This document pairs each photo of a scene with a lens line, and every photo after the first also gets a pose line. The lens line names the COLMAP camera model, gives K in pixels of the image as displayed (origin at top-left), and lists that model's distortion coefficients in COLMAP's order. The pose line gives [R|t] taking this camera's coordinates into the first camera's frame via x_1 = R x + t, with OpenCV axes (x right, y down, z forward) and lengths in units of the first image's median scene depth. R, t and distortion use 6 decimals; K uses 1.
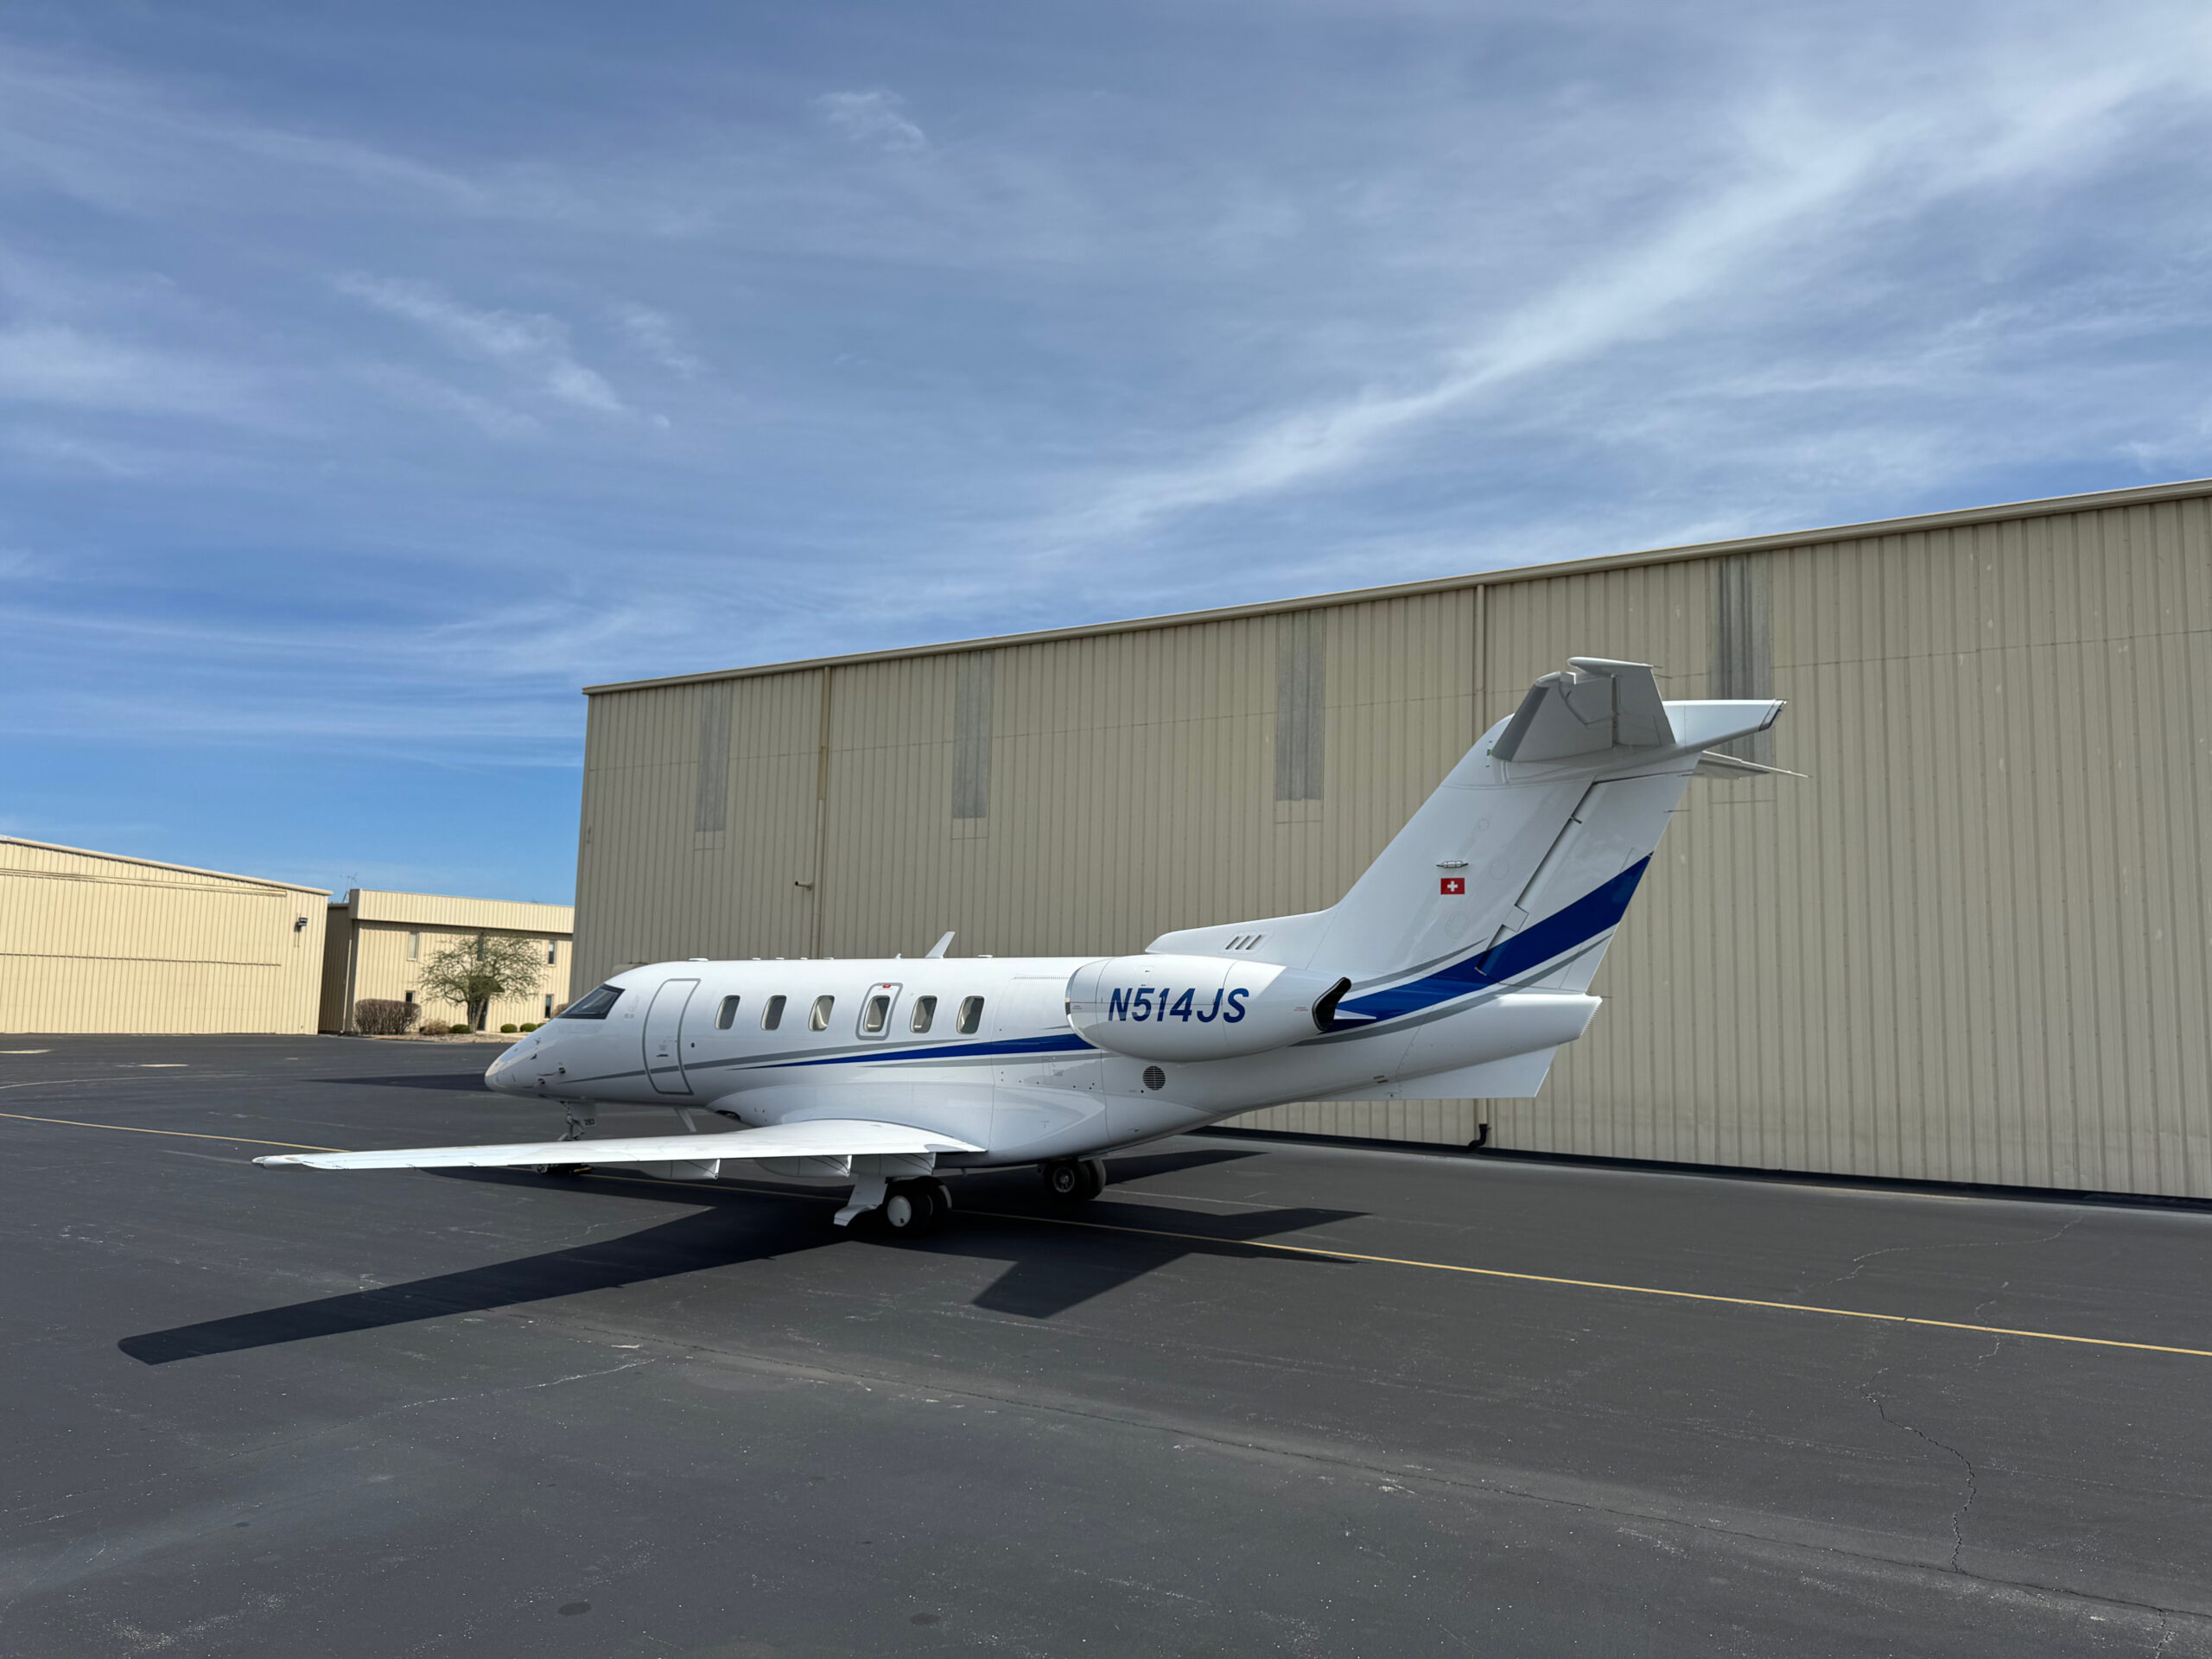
lens RADIAL K [[1541.7, 0, 1099.6], [0, 1541.7, 832.0], [0, 0, 1]] dist [0.149604, -0.237859]
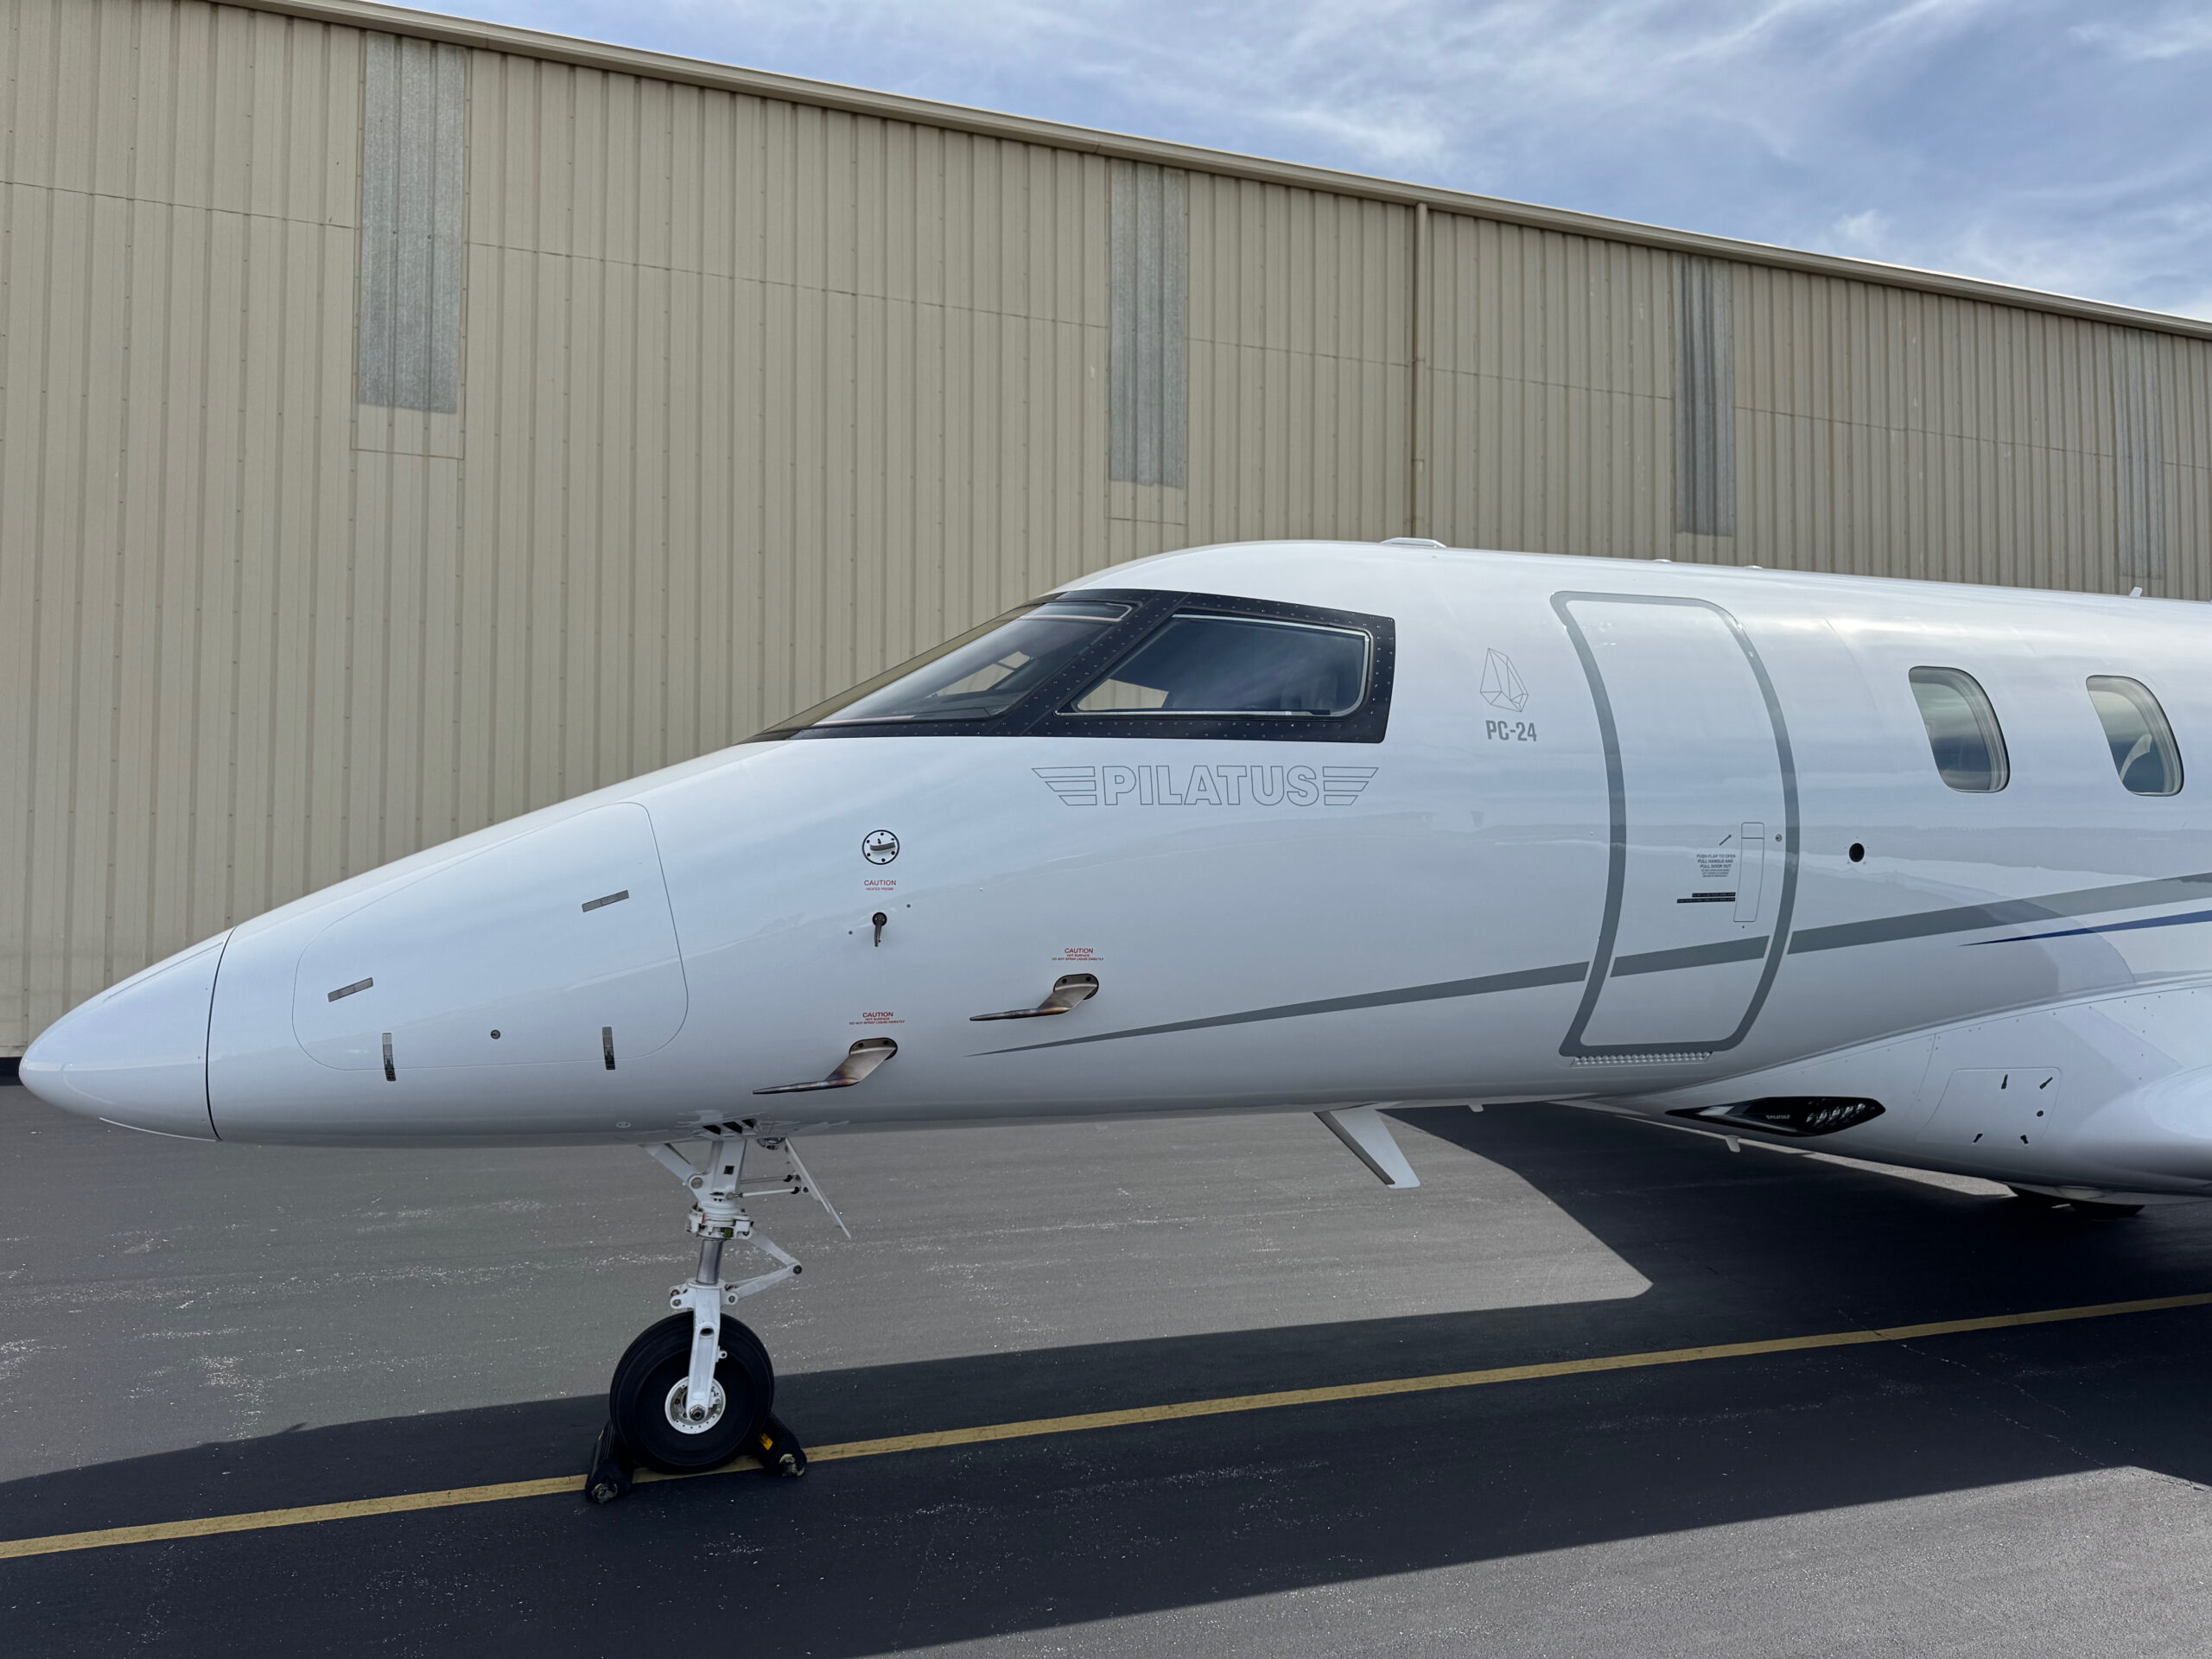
lens RADIAL K [[1530.3, 0, 1095.4], [0, 1530.3, 853.6], [0, 0, 1]] dist [0.136957, -0.223419]
pose [[0.641665, 0.000600, 0.766985, -0.567081], [-0.077256, 0.994964, 0.063855, 0.140179], [-0.763084, -0.100228, 0.638480, 1.004287]]
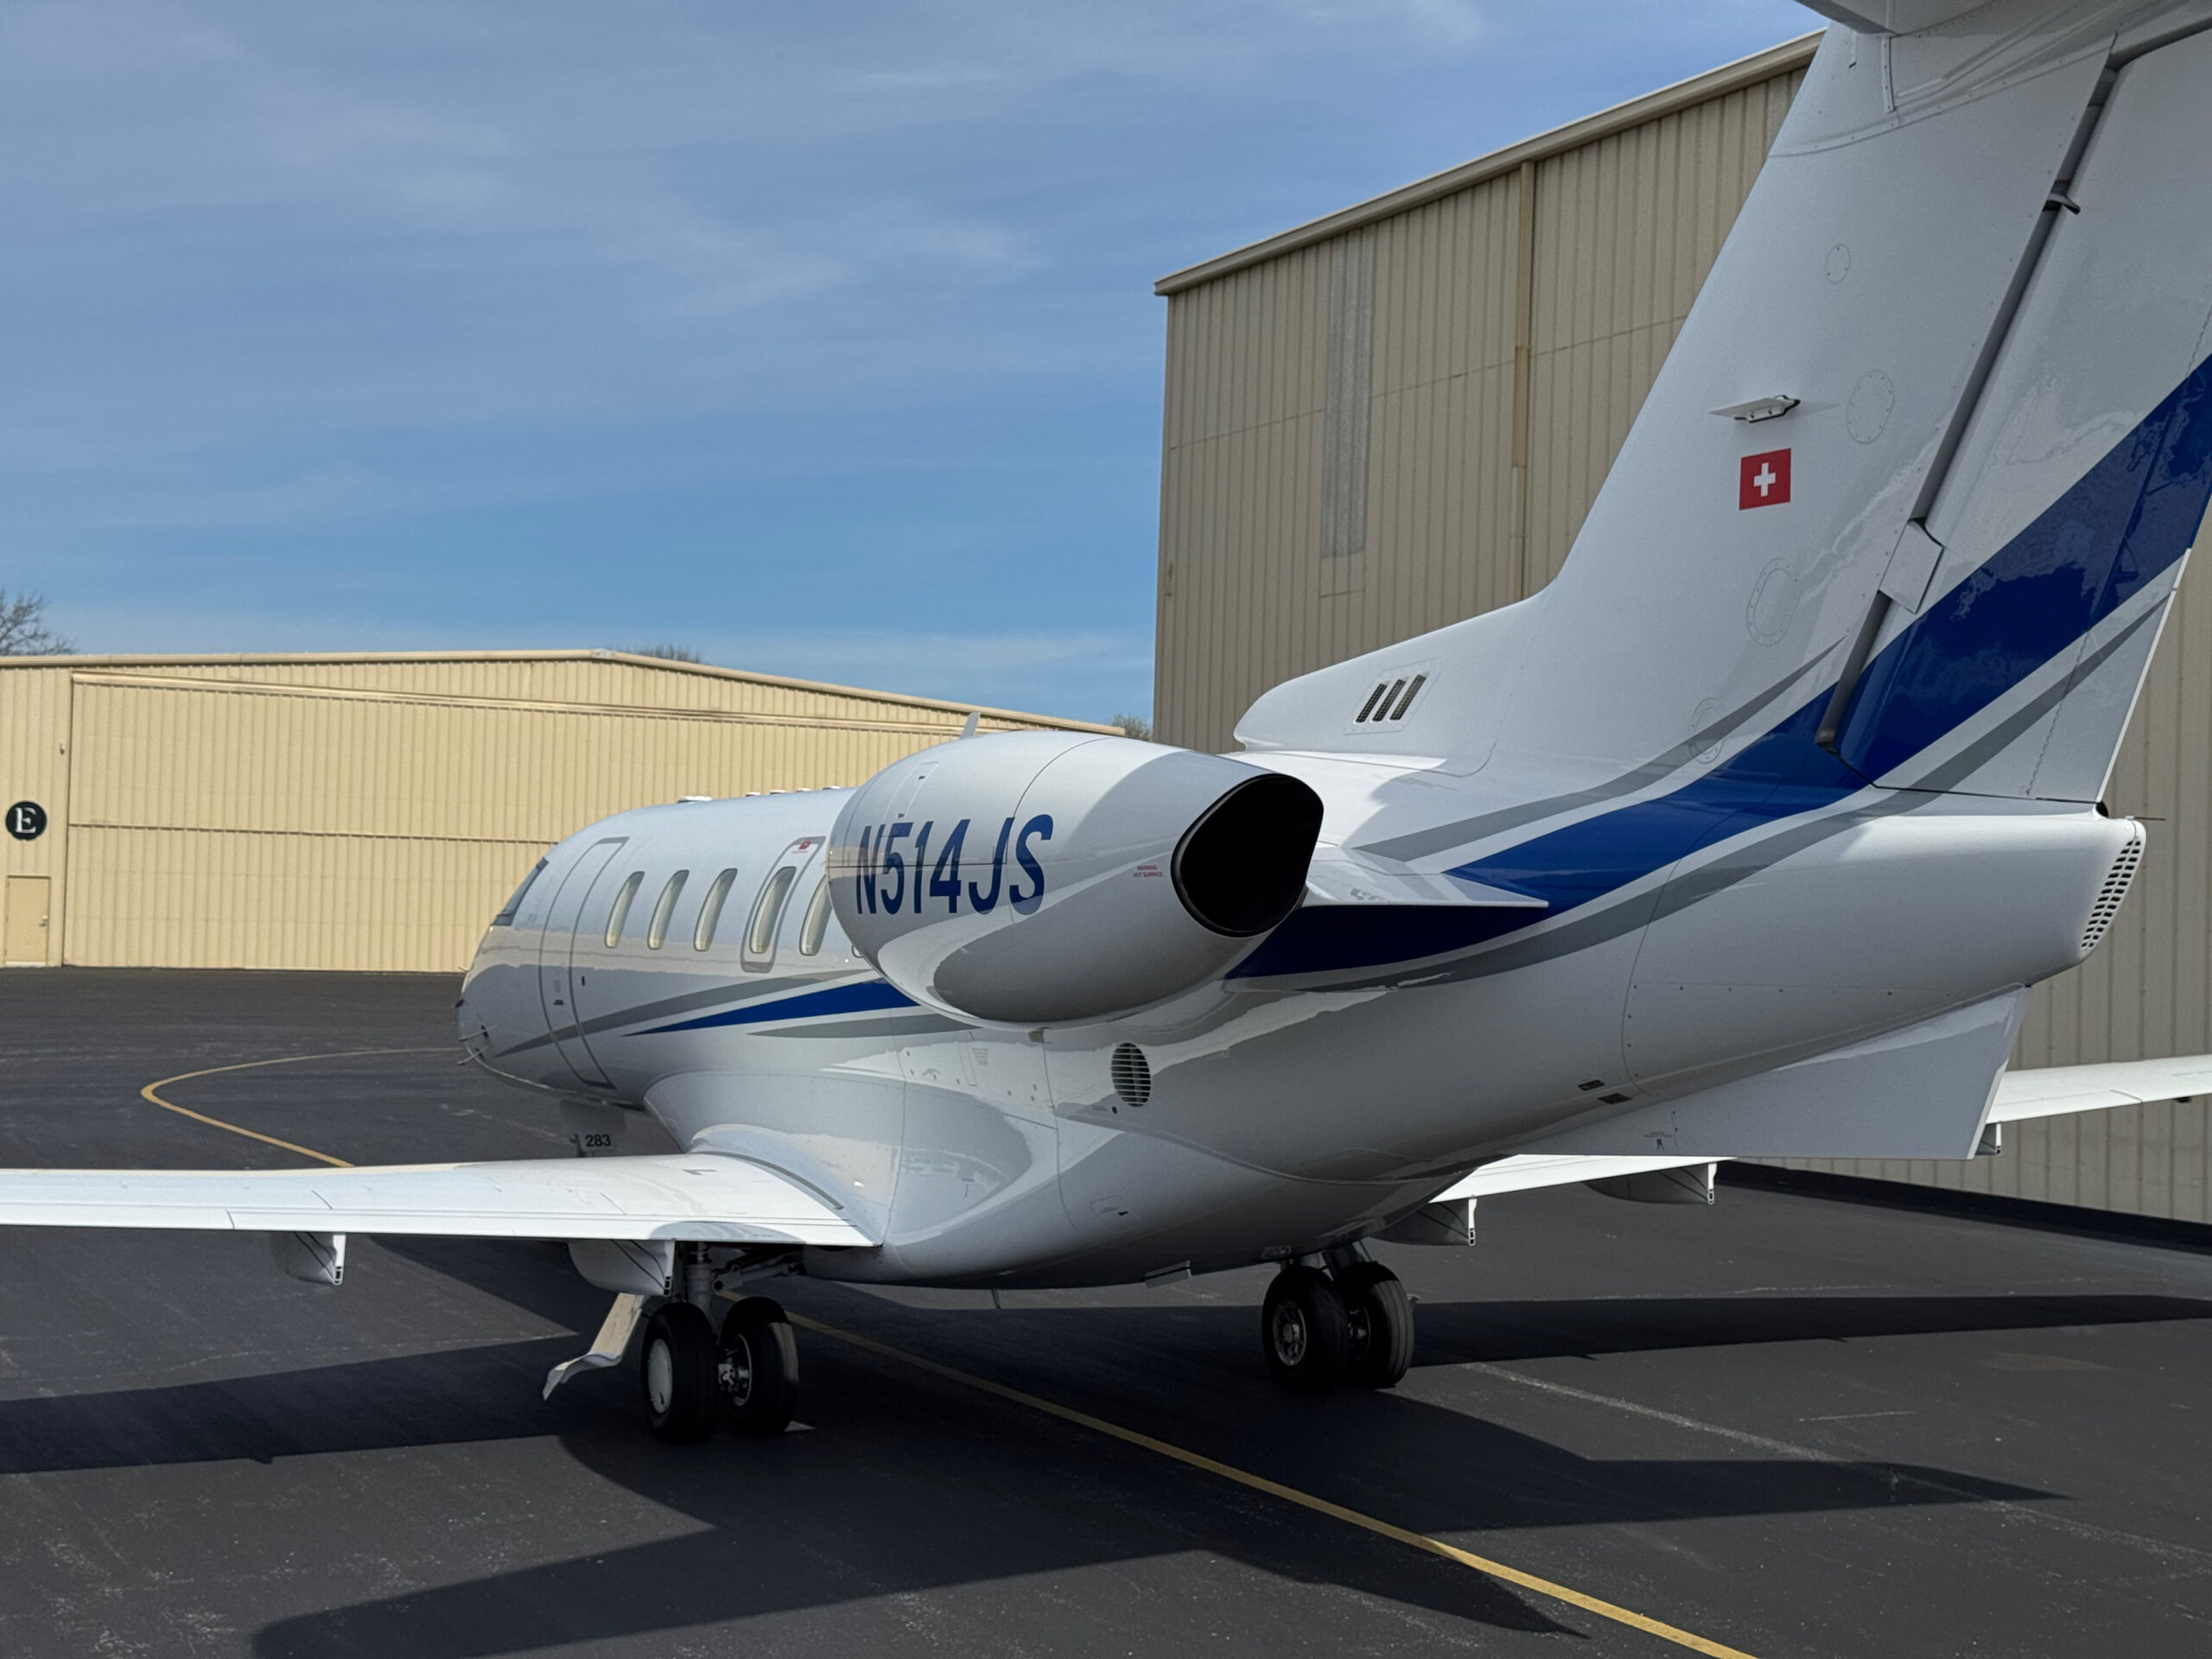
lens RADIAL K [[3089.2, 0, 1115.3], [0, 3089.2, 822.9], [0, 0, 1]] dist [0.121396, -0.046024]
pose [[0.851389, -0.015380, -0.524310, 0.372451], [0.051696, 0.997164, 0.054696, 0.052769], [0.521982, -0.073673, 0.849769, 0.338760]]
